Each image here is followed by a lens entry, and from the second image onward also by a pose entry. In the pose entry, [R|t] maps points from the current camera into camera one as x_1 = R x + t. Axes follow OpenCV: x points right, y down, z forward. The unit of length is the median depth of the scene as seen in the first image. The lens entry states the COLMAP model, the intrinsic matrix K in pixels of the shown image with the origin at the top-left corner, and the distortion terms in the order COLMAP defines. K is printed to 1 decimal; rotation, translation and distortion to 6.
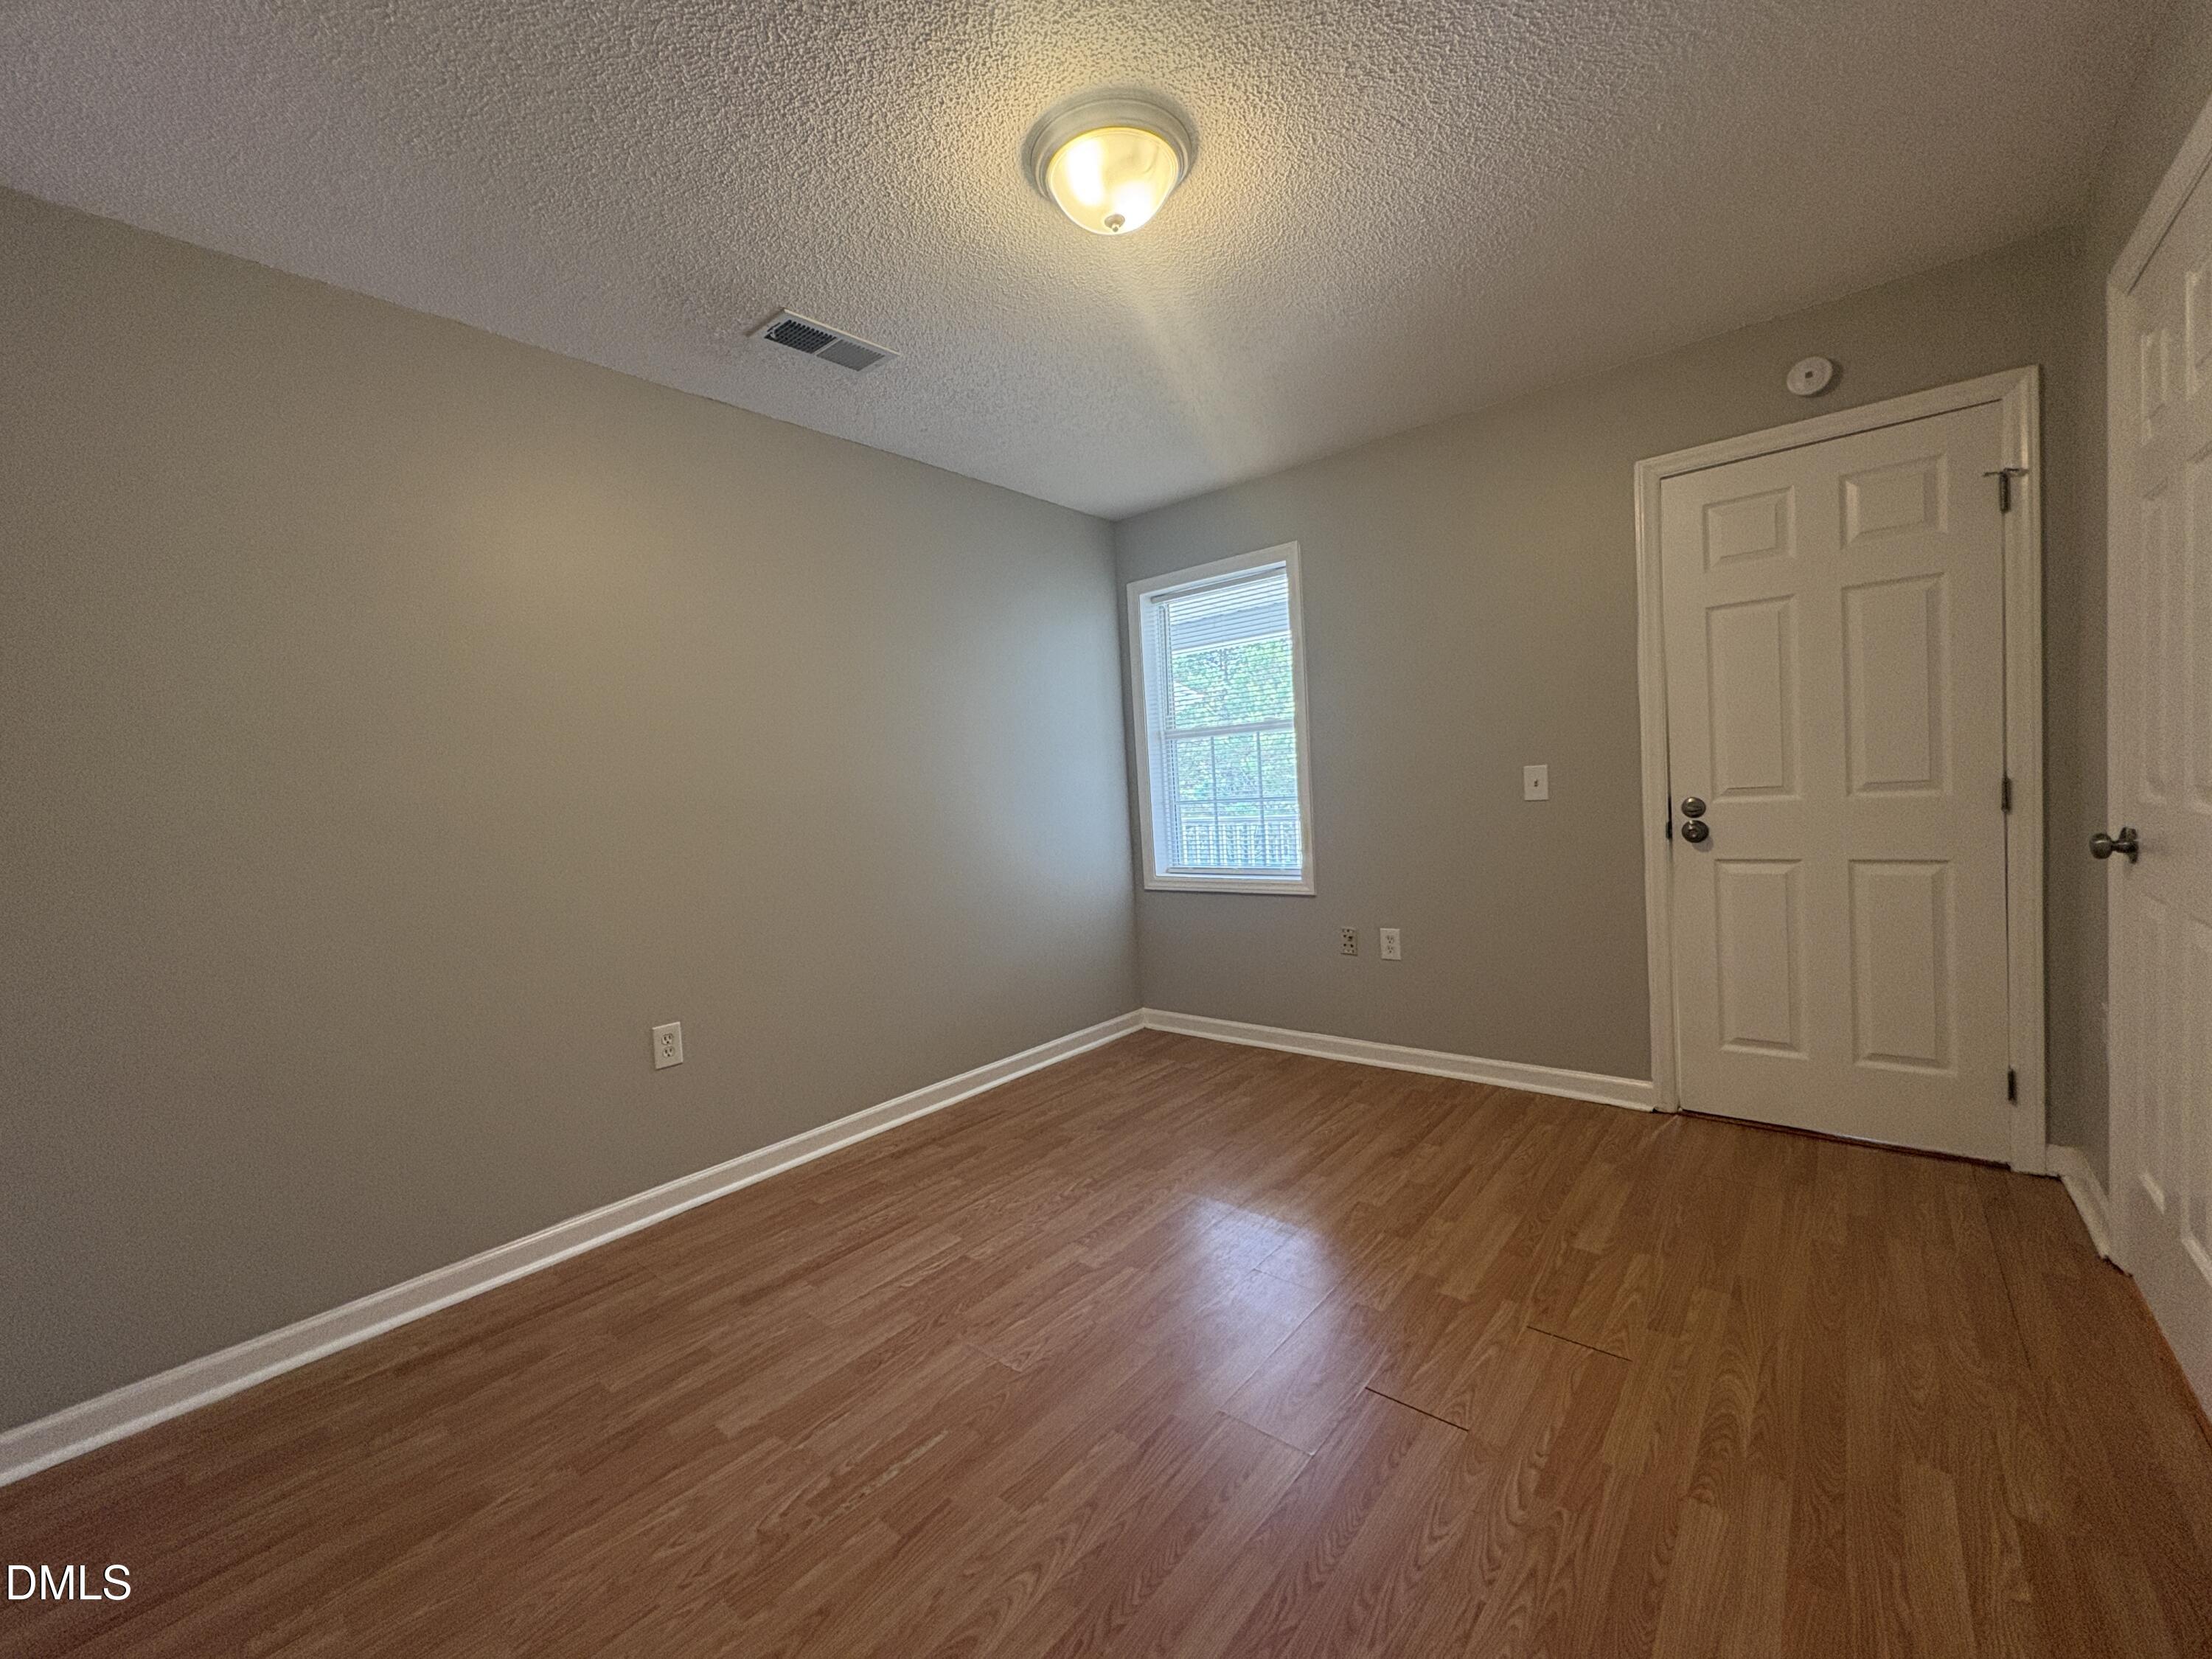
lens RADIAL K [[882.9, 0, 1105.7], [0, 882.9, 823.9], [0, 0, 1]] dist [-0.000337, 0.000042]
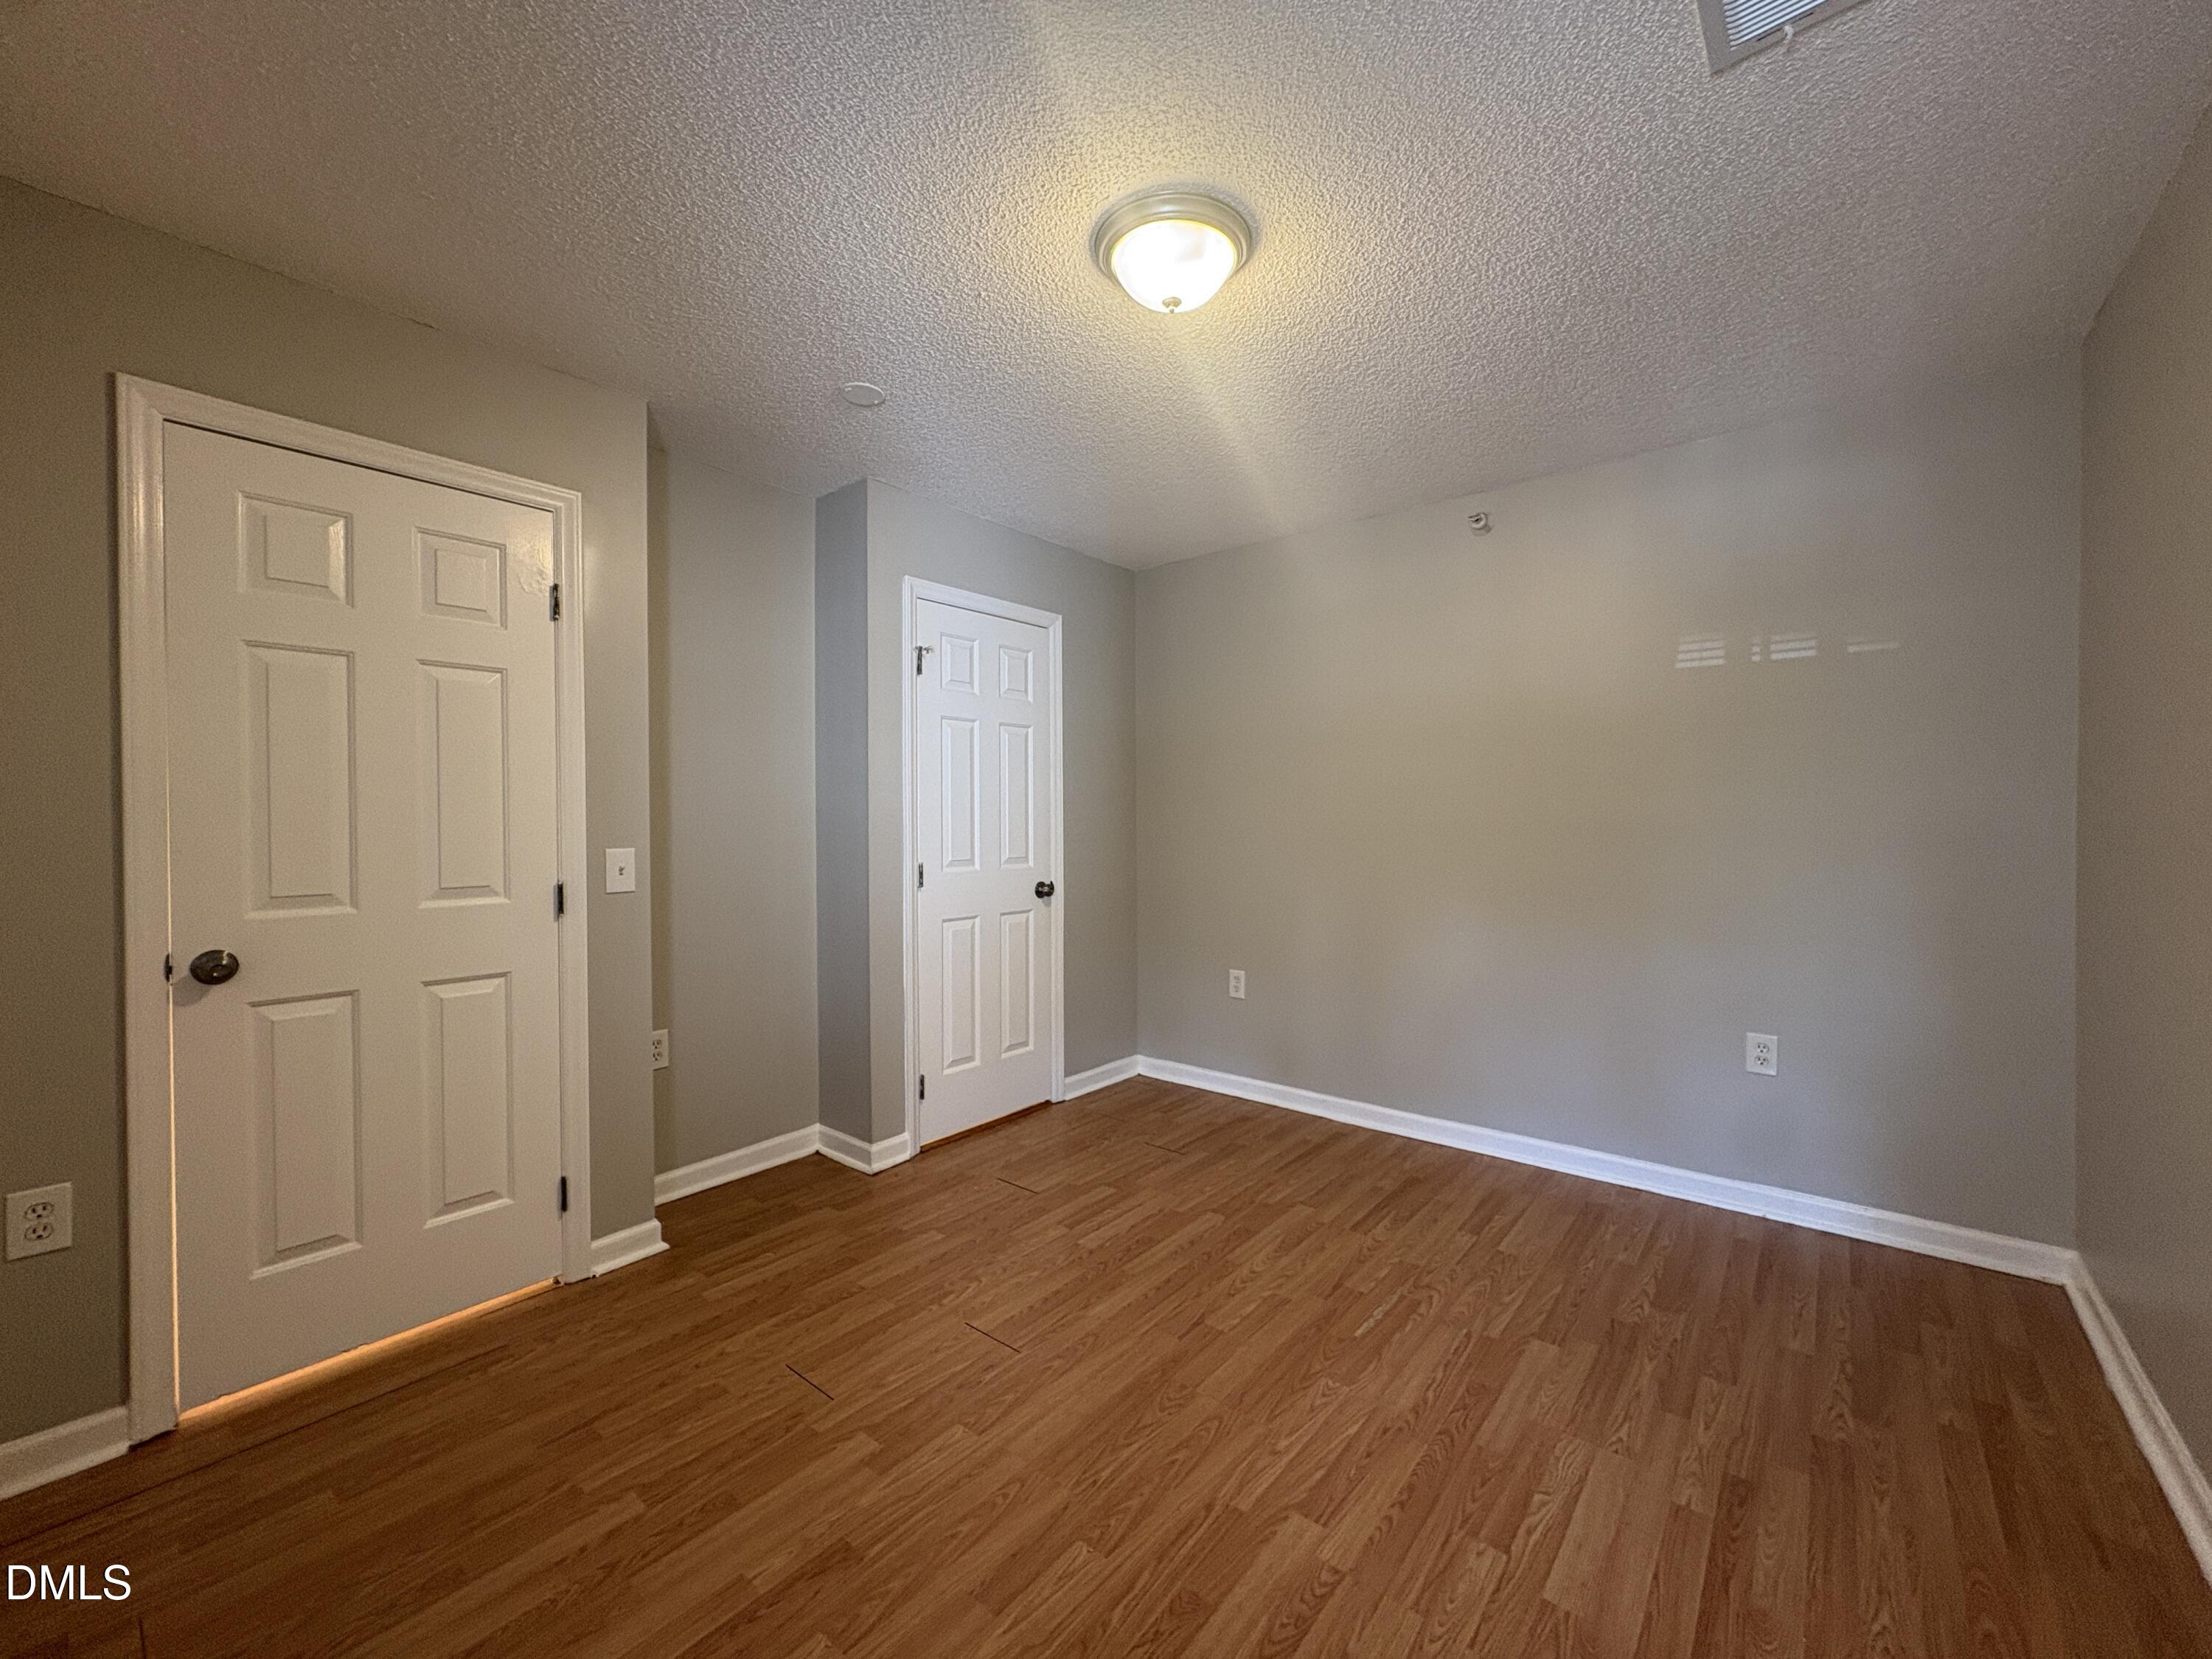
lens RADIAL K [[874.0, 0, 1106.0], [0, 874.0, 829.5], [0, 0, 1]] dist [0.005058, 0.000152]
pose [[-0.997946, 0.063309, -0.009769, 0.128865], [0.062680, 0.996517, 0.055008, -0.117140], [0.013218, 0.054283, -0.998438, 1.912730]]
